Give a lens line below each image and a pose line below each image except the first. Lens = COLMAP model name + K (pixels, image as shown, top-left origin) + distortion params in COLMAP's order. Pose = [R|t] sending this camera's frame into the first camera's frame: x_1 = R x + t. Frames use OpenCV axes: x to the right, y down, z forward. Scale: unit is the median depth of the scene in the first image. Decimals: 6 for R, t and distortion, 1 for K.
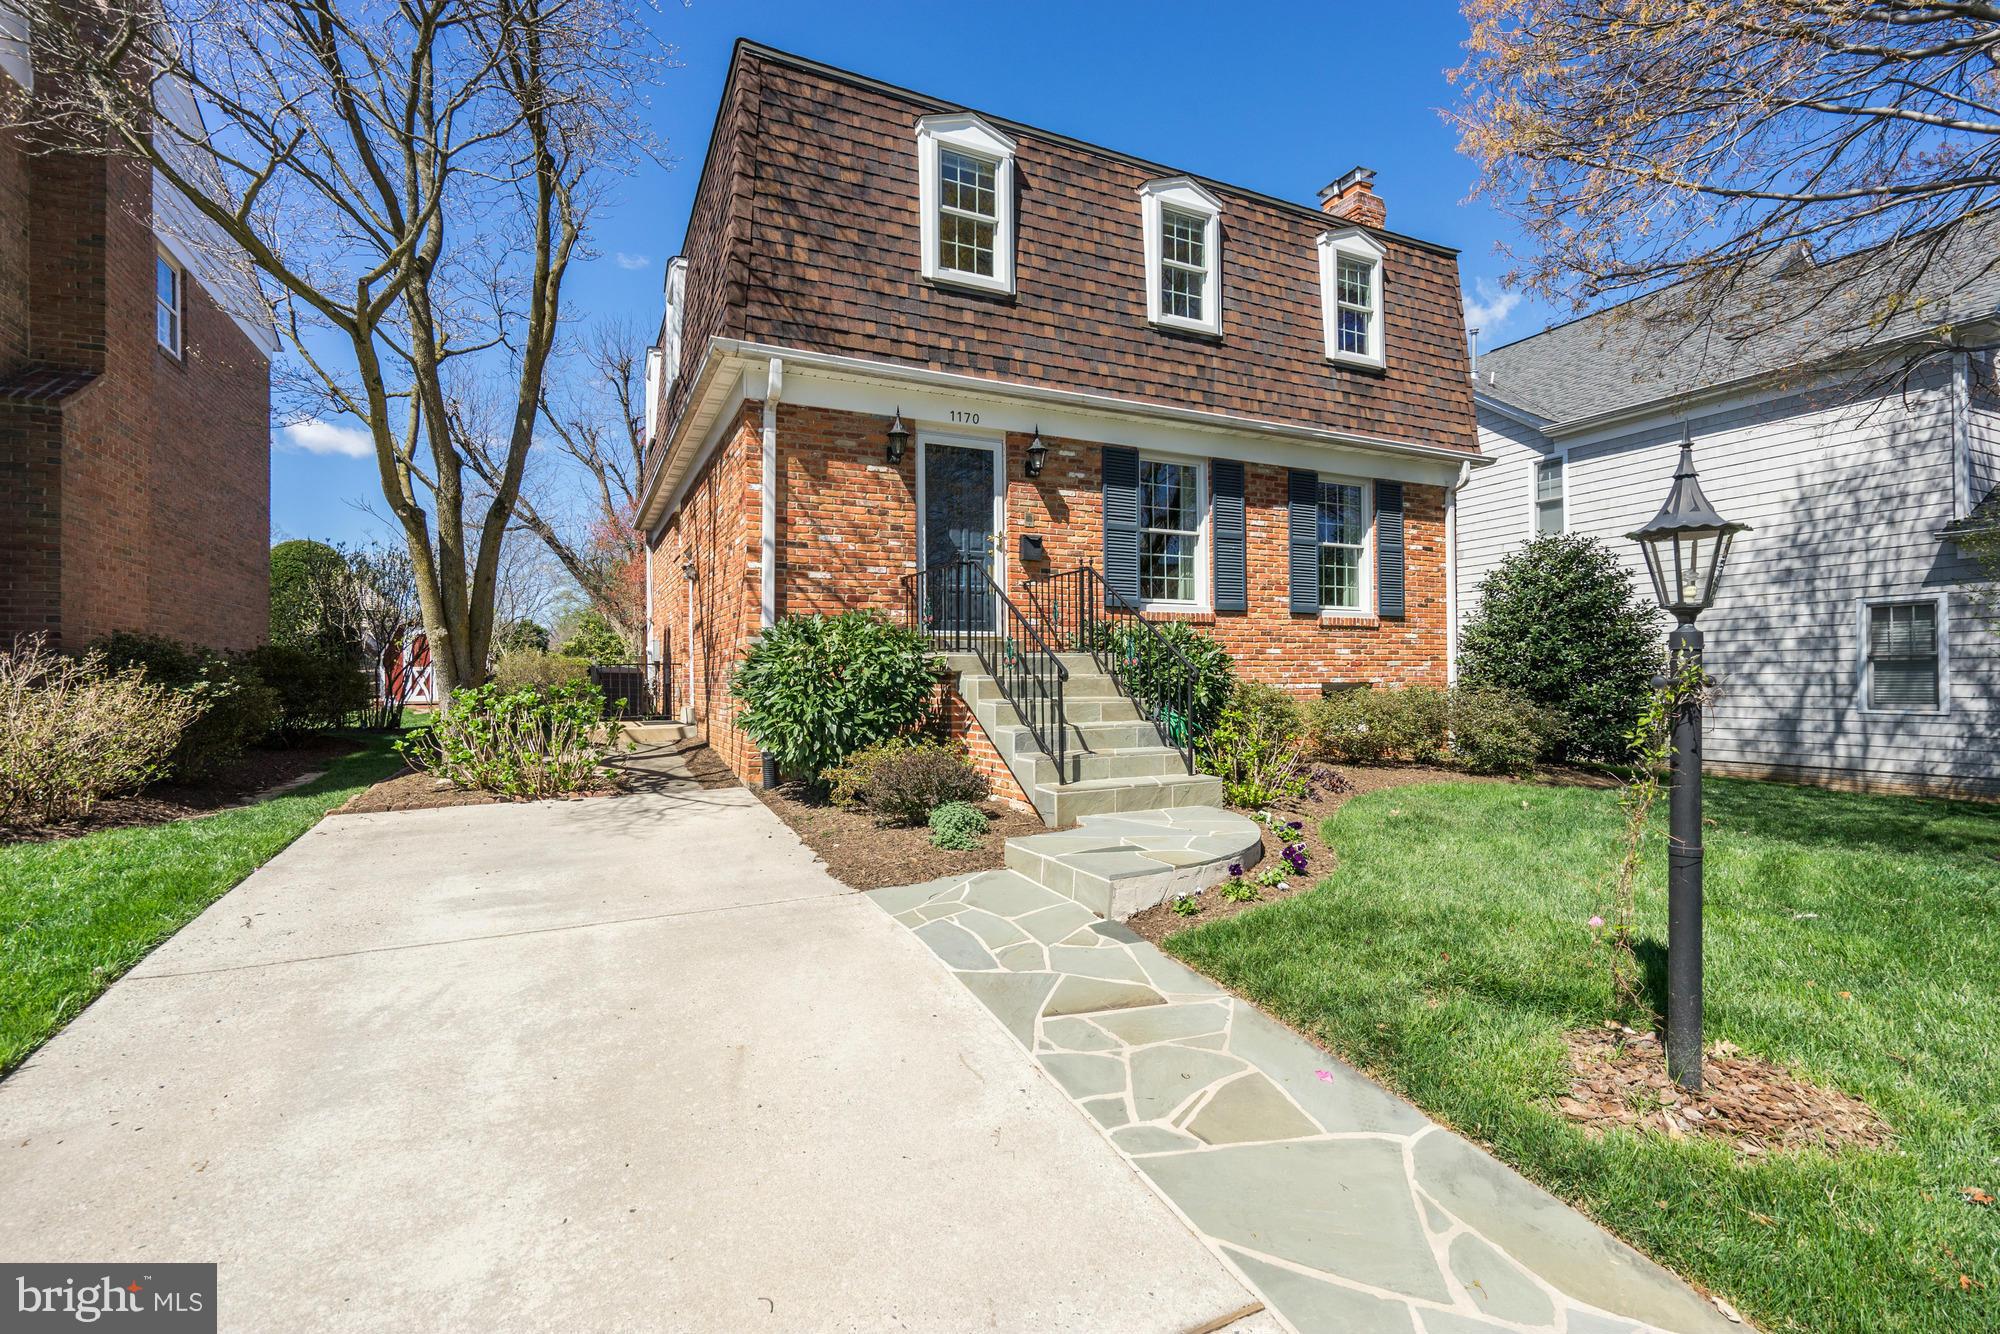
lens RADIAL K [[895.1, 0, 1006.6], [0, 895.1, 667.5], [0, 0, 1]] dist [0.003061, 0.001553]
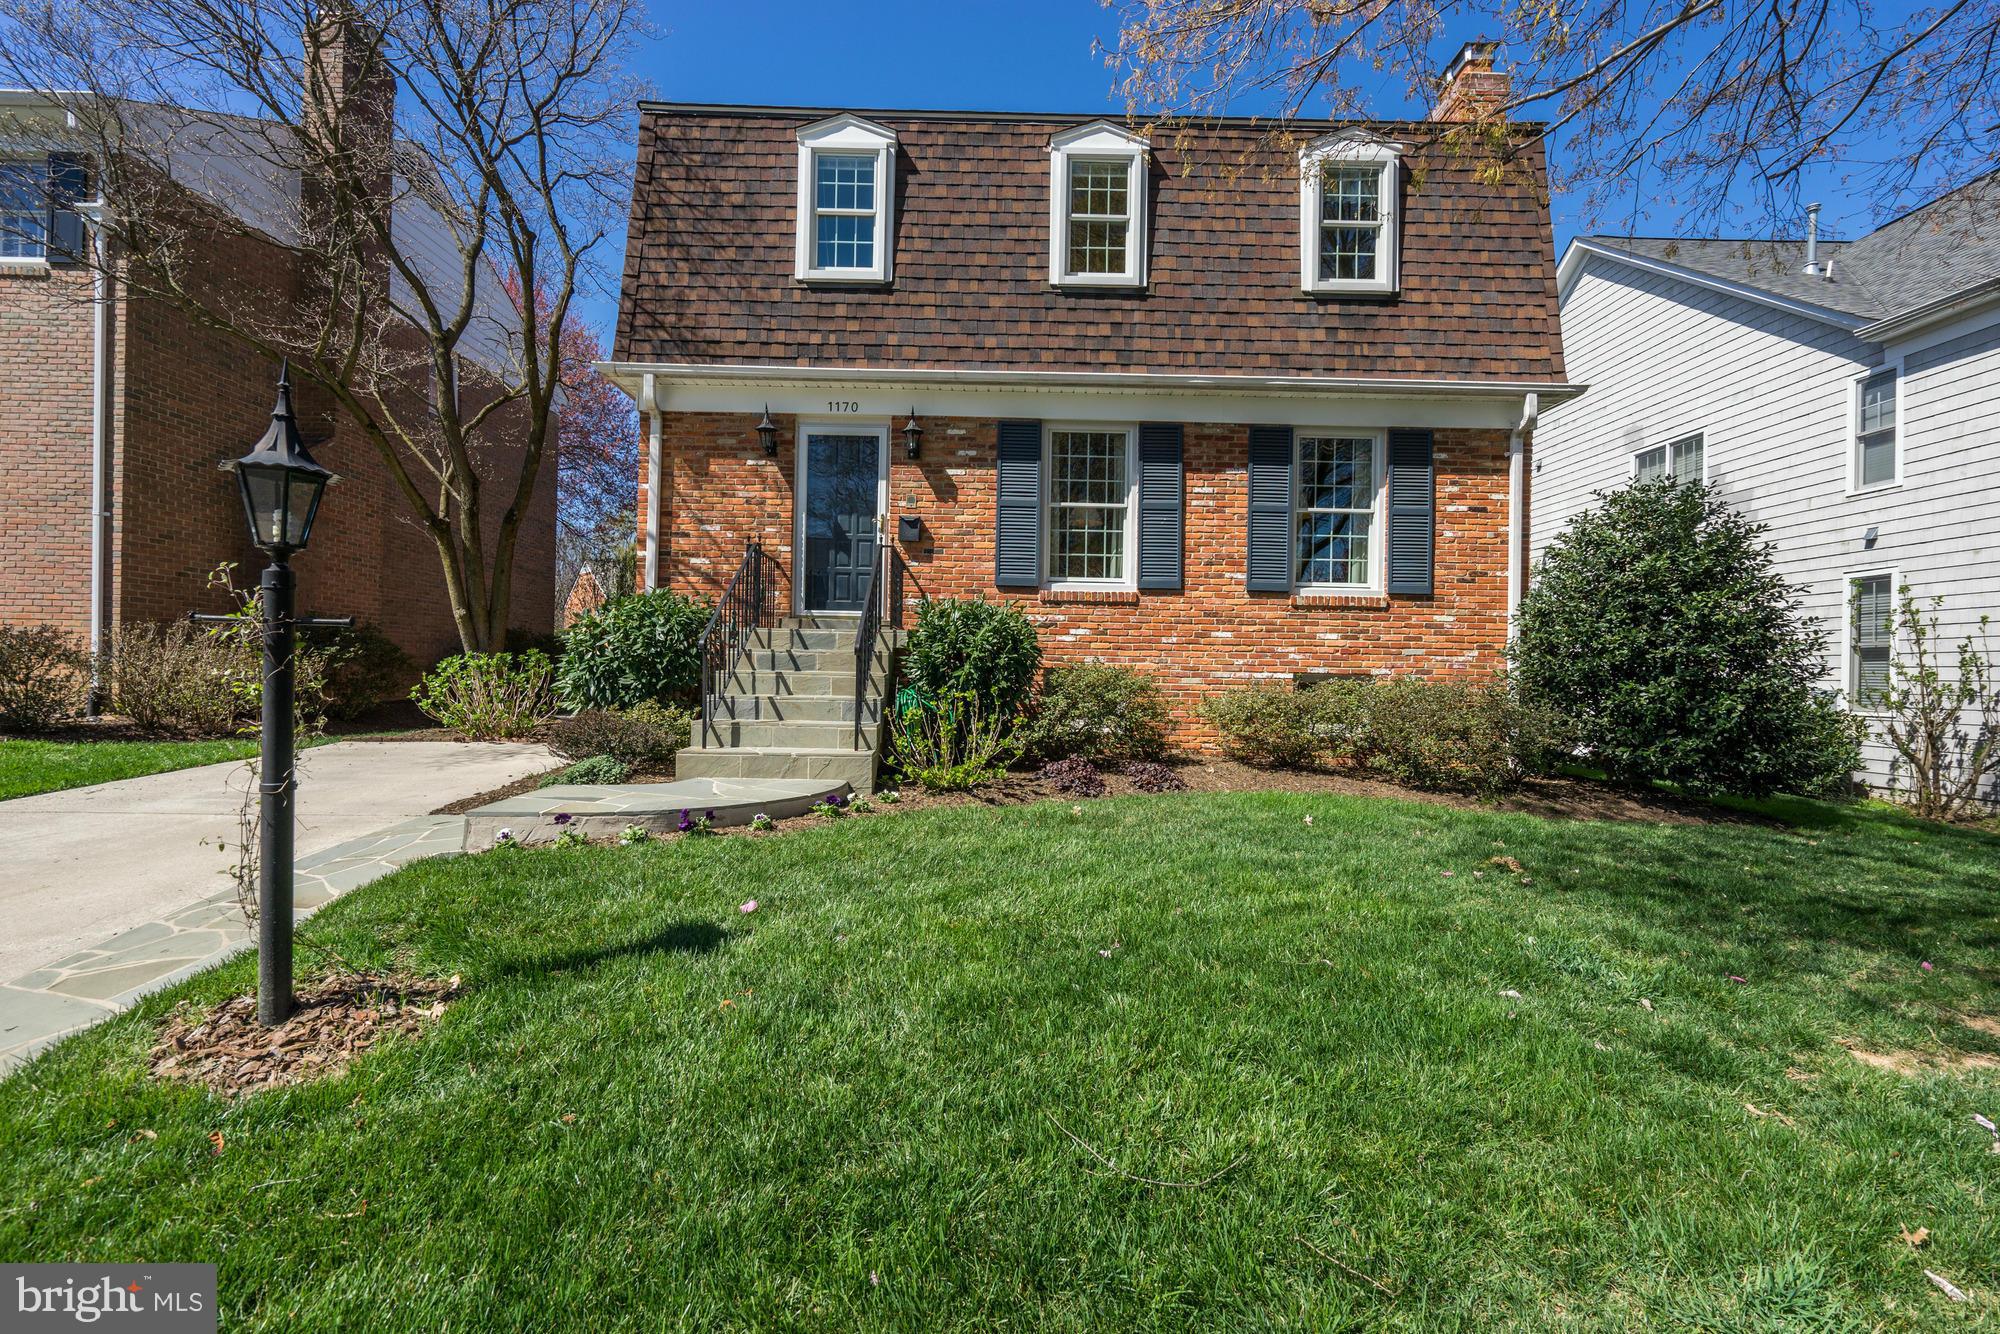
lens RADIAL K [[895.1, 0, 1006.9], [0, 895.1, 673.2], [0, 0, 1]] dist [0.003061, 0.001553]
pose [[0.903910, 0.022271, -0.427143, 0.539982], [-0.019558, 0.999751, 0.010739, 0.015974], [0.427276, -0.001353, 0.904120, 0.124455]]
